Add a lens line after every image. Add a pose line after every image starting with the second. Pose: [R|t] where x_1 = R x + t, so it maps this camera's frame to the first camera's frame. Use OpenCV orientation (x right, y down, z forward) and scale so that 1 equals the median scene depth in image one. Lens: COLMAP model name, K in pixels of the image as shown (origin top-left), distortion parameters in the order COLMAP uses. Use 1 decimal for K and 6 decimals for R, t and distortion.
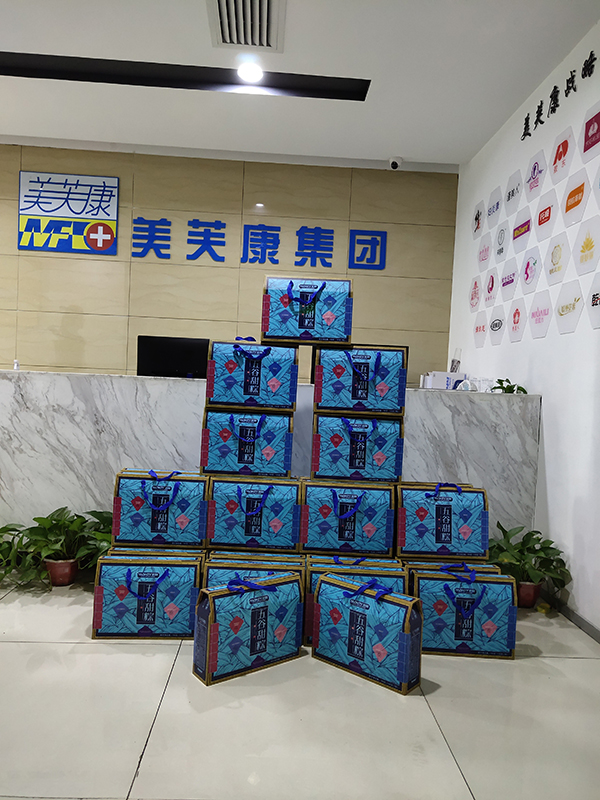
lens RADIAL K [[601.6, 0, 298.0], [0, 601.6, 396.3], [0, 0, 1]] dist [0.052461, -0.018783]
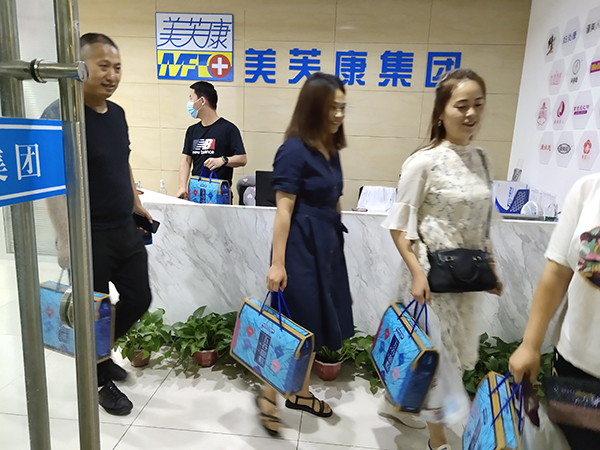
lens RADIAL K [[451.2, 0, 302.6], [0, 451.2, 224.9], [0, 0, 1]] dist [0.052461, -0.018783]
pose [[0.991286, 0.018300, -0.130447, -0.032607], [0.004130, 0.985497, 0.169643, -0.101407], [0.131659, -0.168703, 0.976834, 0.064212]]
